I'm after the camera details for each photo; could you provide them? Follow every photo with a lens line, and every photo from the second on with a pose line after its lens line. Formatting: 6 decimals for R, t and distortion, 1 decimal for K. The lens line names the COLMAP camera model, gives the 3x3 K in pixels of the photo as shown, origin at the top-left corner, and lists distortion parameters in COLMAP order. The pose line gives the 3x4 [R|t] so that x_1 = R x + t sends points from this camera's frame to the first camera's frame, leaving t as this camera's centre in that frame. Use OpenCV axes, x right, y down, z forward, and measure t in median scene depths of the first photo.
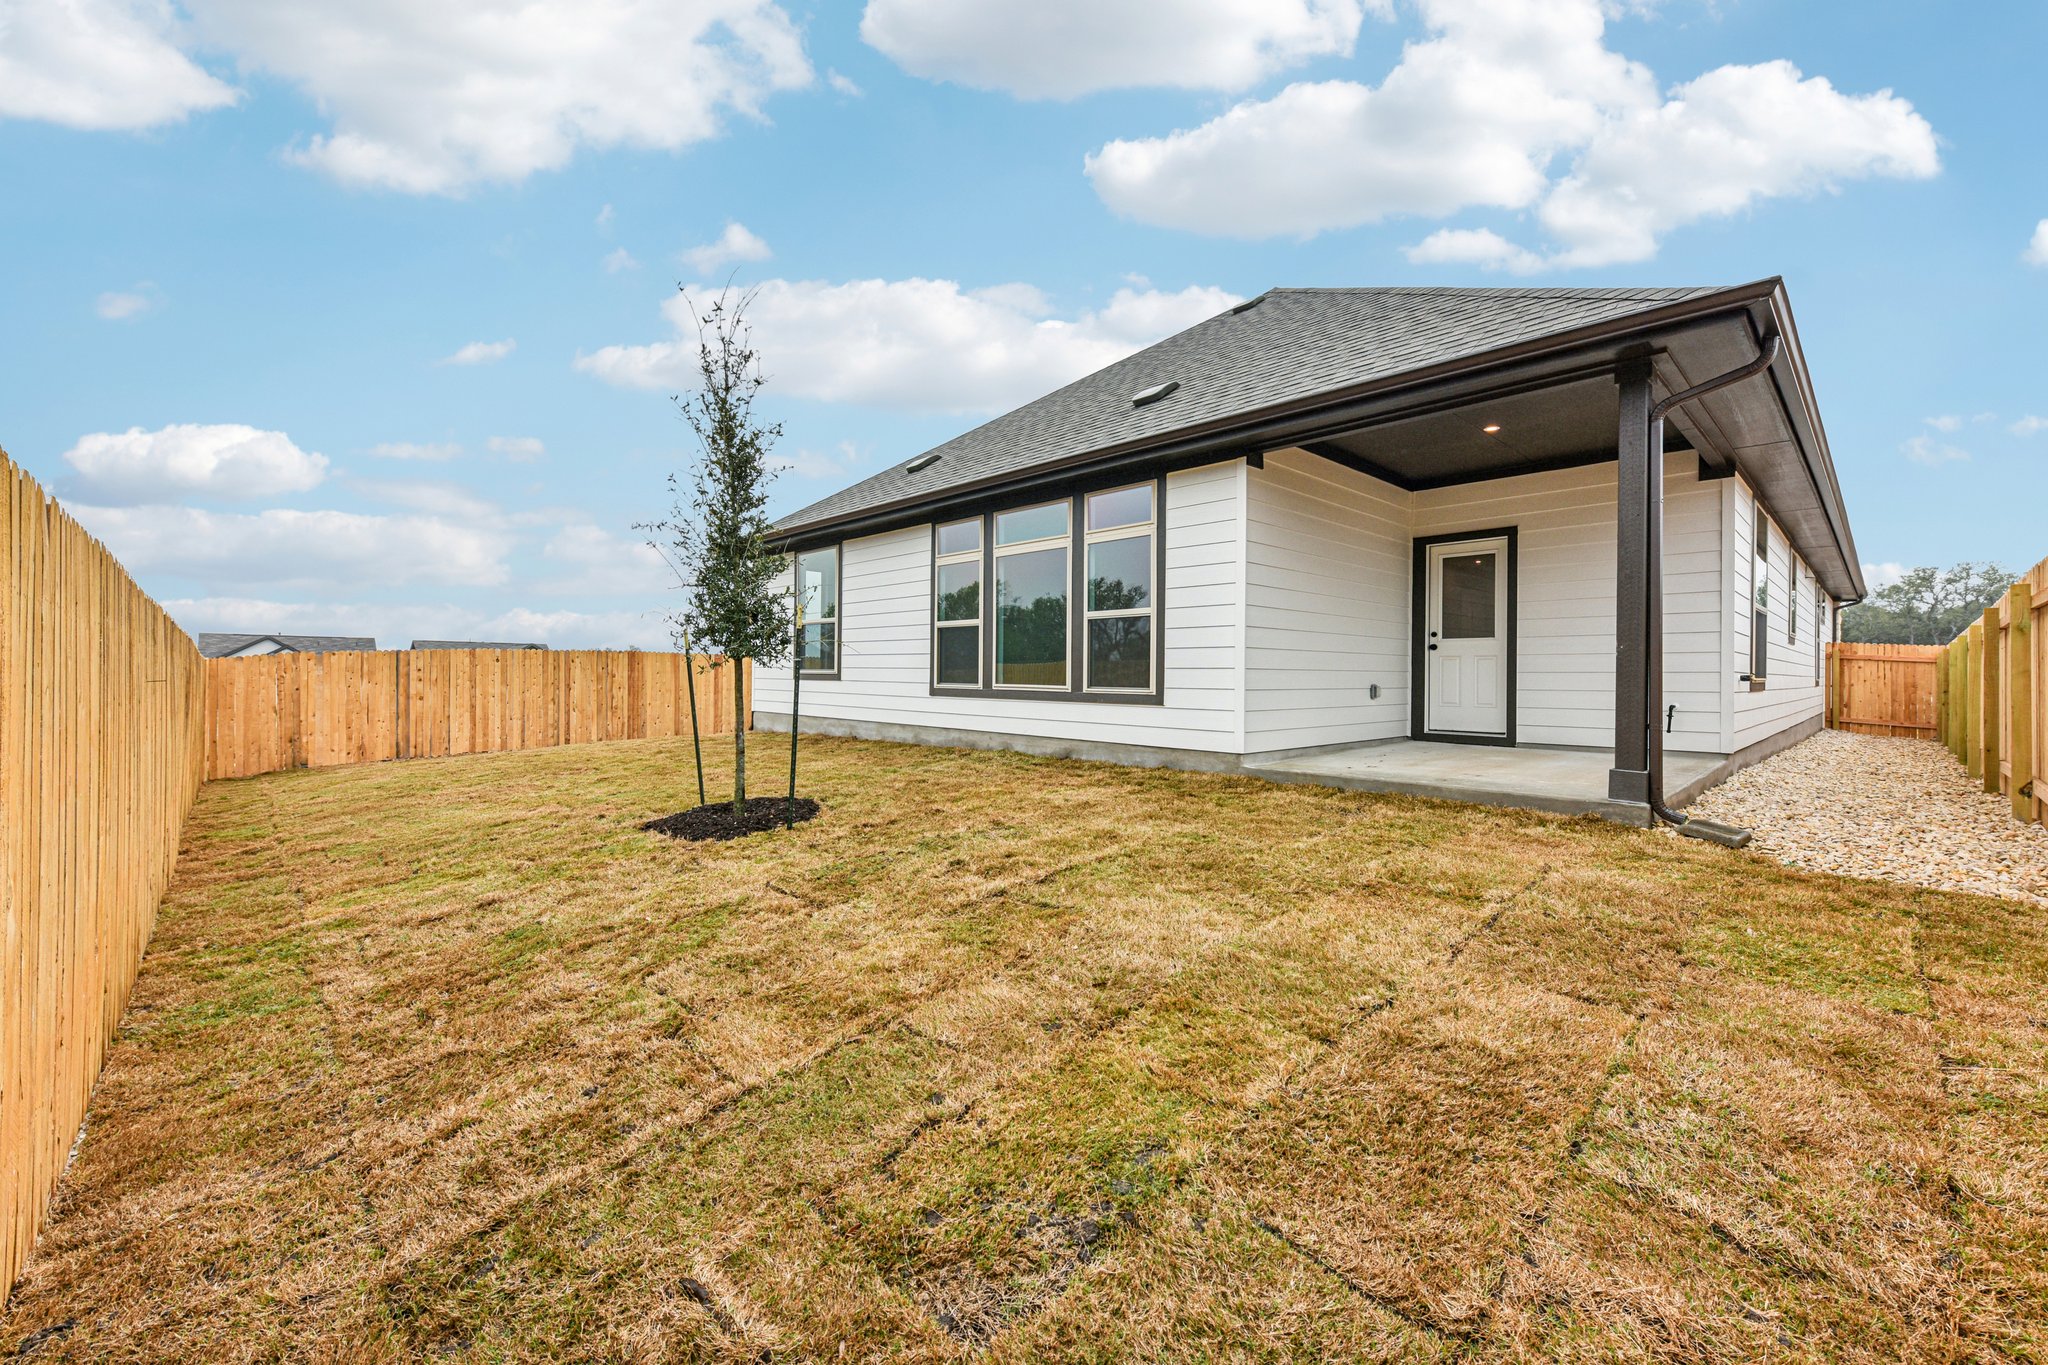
lens RADIAL K [[817.5, 0, 1041.9], [0, 817.5, 677.2], [0, 0, 1]] dist [0.007048, -0.002424]
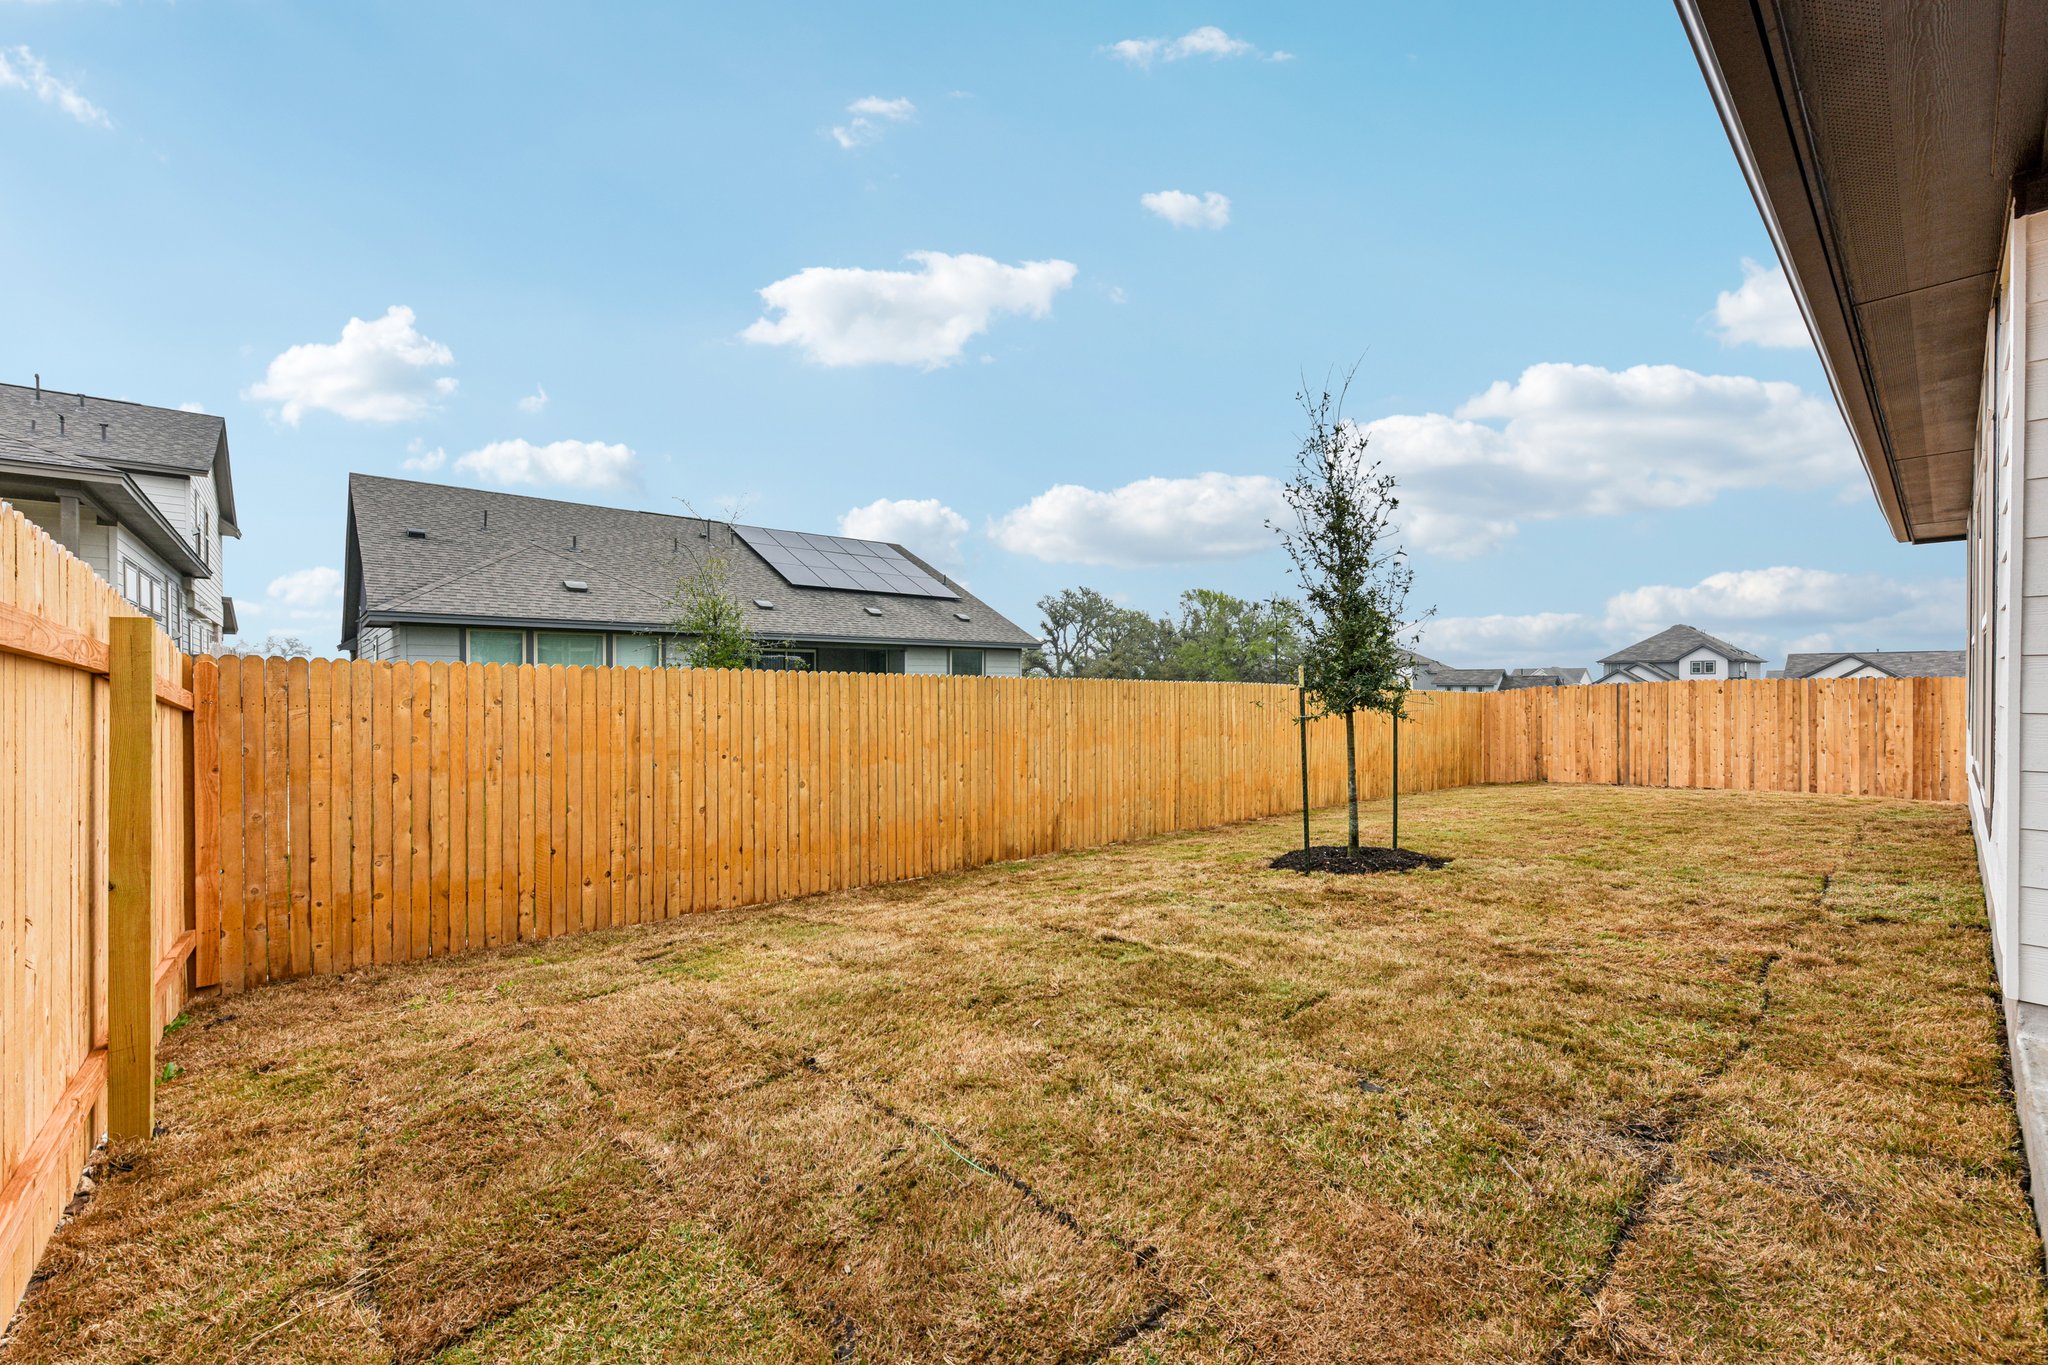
lens RADIAL K [[817.5, 0, 1035.2], [0, 817.5, 687.3], [0, 0, 1]] dist [0.007048, -0.002424]
pose [[-0.053774, -0.002822, -0.998549, 0.311202], [-0.000286, 0.999996, -0.002811, -0.022805], [0.998553, 0.000134, -0.053775, 0.275095]]
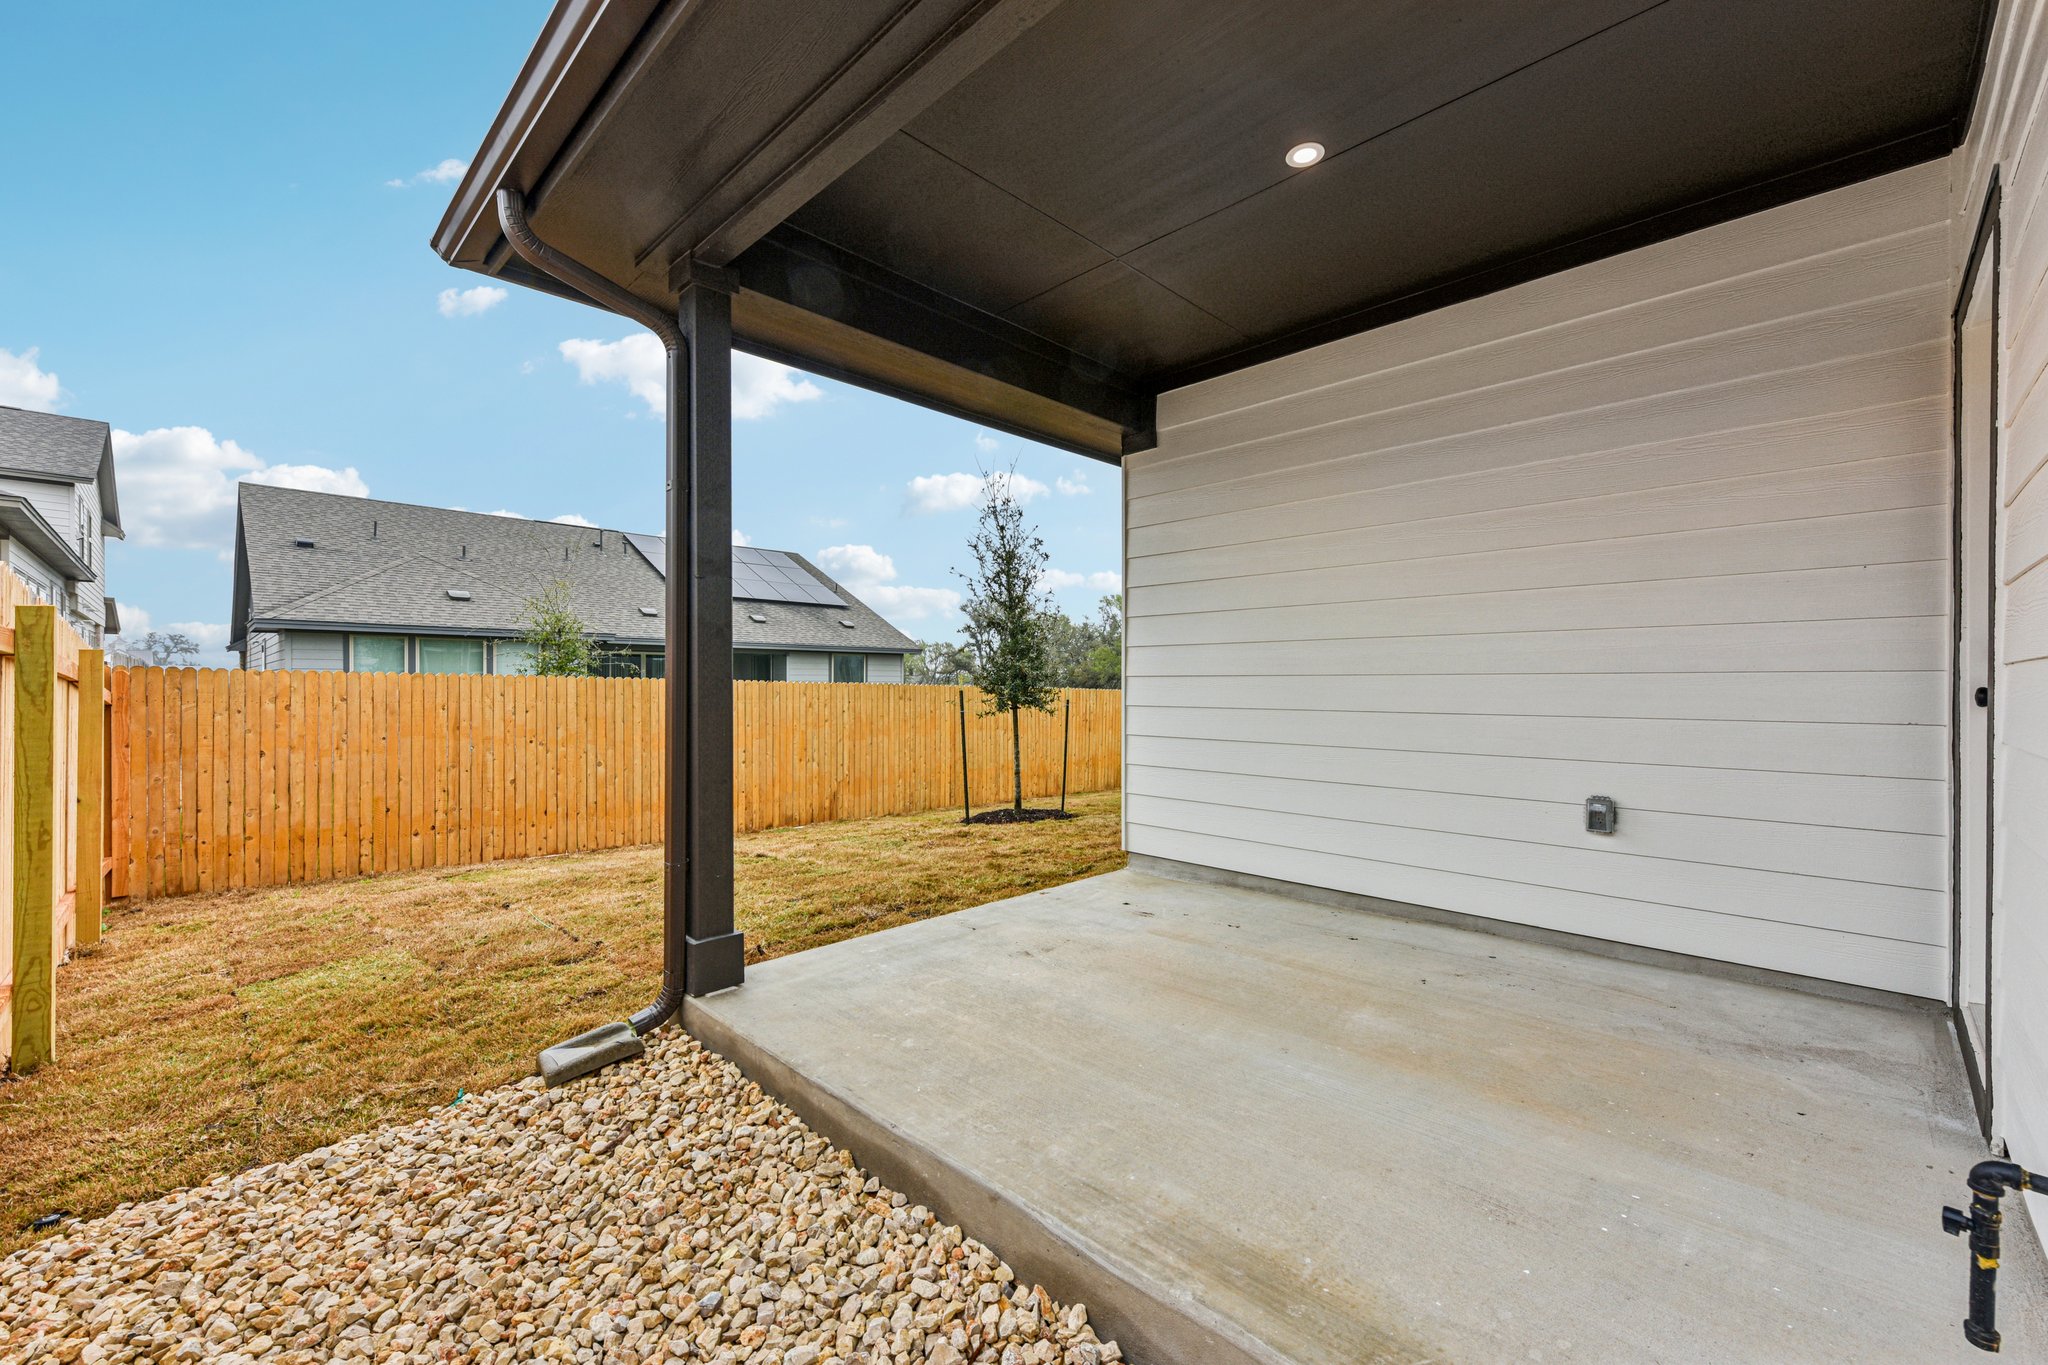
lens RADIAL K [[817.5, 0, 1030.8], [0, 817.5, 687.5], [0, 0, 1]] dist [0.007048, -0.002424]
pose [[0.015670, -0.005235, -0.999864, 0.384114], [-0.002989, 0.999982, -0.005283, -0.023018], [0.999873, 0.003071, 0.015654, 0.346651]]
